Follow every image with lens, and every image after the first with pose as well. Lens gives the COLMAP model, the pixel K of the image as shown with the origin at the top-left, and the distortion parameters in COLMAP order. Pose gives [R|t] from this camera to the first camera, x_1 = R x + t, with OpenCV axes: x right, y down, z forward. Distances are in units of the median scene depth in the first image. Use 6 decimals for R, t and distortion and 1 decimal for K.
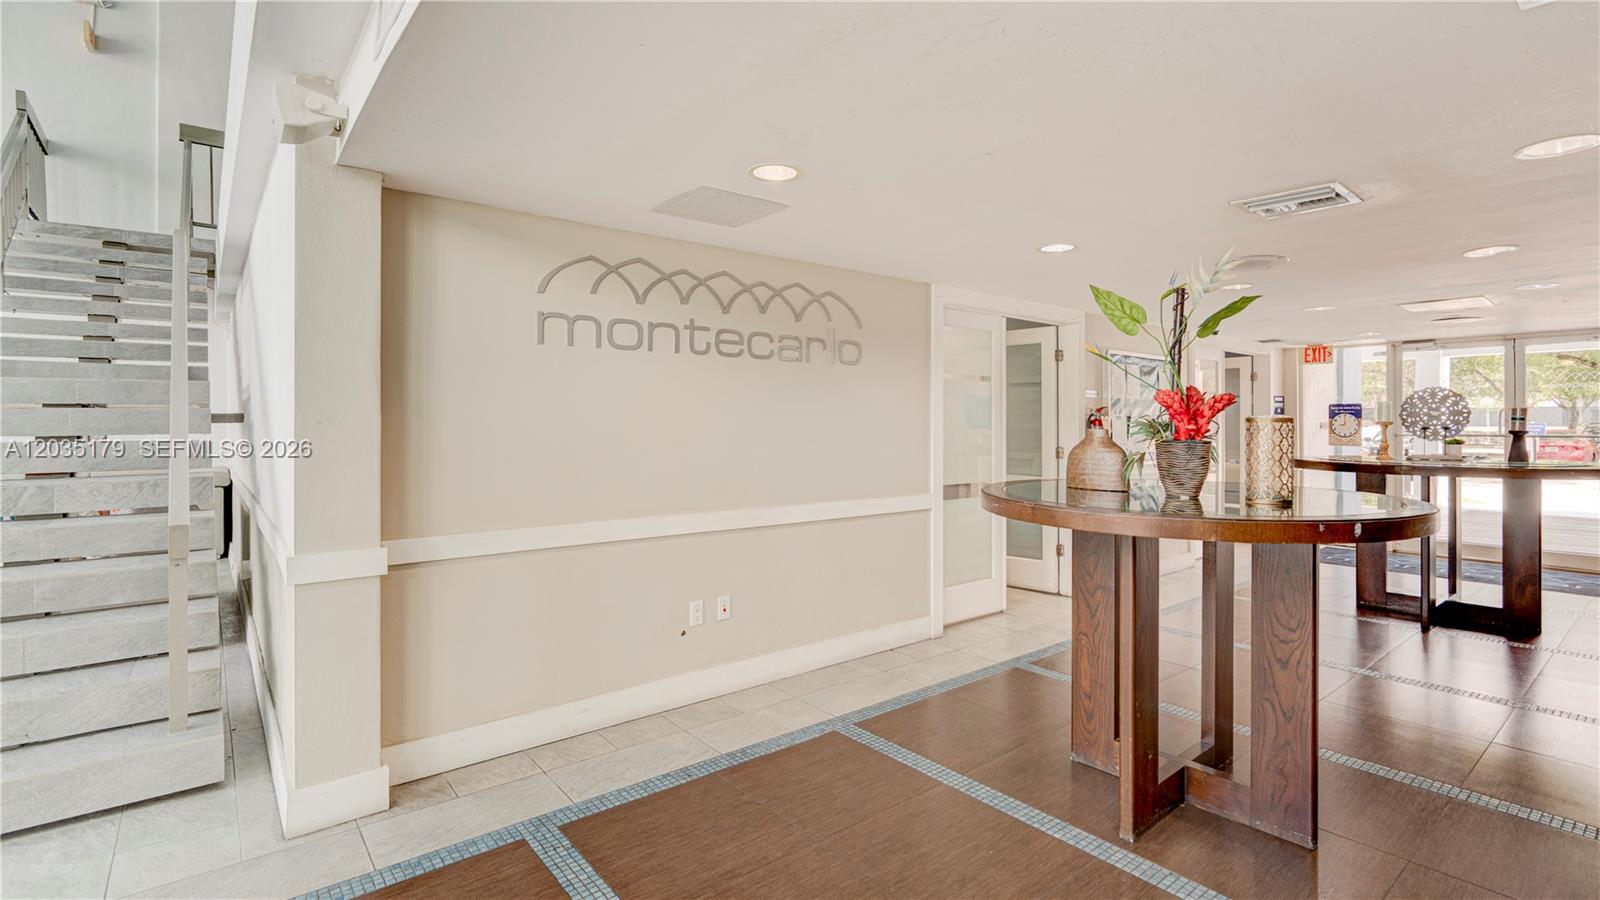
lens RADIAL K [[742.2, 0, 804.8], [0, 742.2, 443.2], [0, 0, 1]] dist [0.000134, 0.000004]
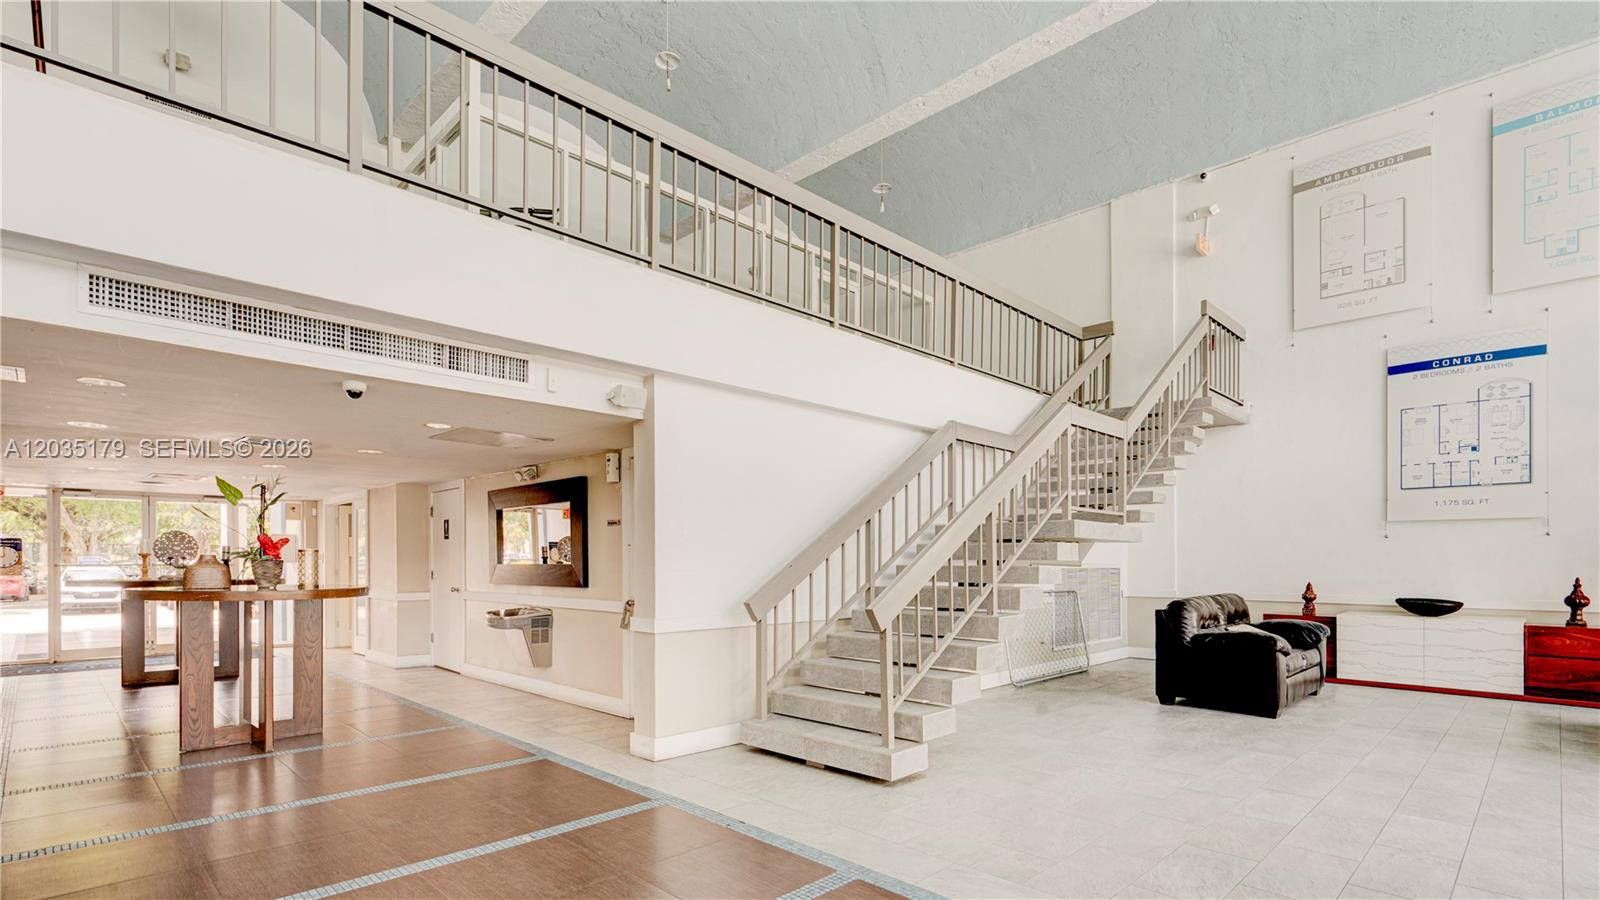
lens RADIAL K [[742.2, 0, 797.9], [0, 742.2, 452.3], [0, 0, 1]] dist [0.000134, 0.000004]
pose [[-0.096807, 0.141645, 0.985173, -0.819476], [0.028420, 0.989811, -0.139519, 0.013793], [-0.994897, 0.014492, -0.099847, -0.125297]]
